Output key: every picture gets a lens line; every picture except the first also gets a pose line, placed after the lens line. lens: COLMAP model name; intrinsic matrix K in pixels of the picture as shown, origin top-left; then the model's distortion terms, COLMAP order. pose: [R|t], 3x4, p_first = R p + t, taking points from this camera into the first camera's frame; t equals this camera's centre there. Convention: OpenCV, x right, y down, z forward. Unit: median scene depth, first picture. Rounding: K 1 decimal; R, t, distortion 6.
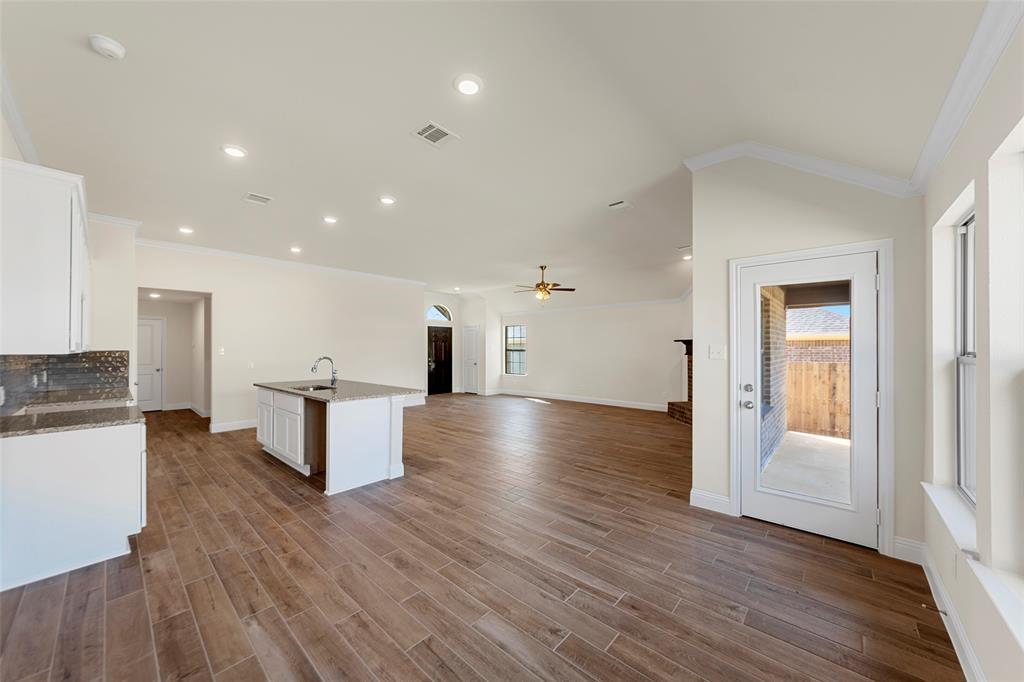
lens RADIAL K [[370.1, 0, 506.0], [0, 370.1, 345.3], [0, 0, 1]] dist [-0.001386, -0.000085]
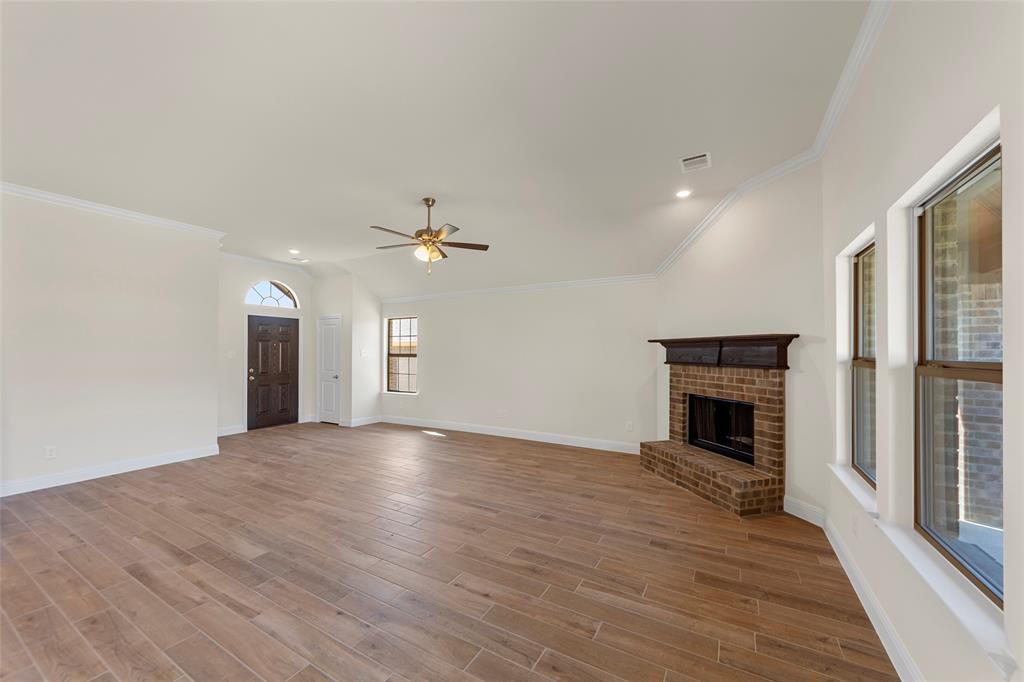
lens RADIAL K [[370.1, 0, 515.3], [0, 370.1, 347.6], [0, 0, 1]] dist [-0.001386, -0.000085]
pose [[0.972988, 0.005235, 0.230795, 0.069547], [-0.004159, 0.999978, -0.005150, 0.001912], [-0.230817, 0.004051, 0.972989, 0.320718]]
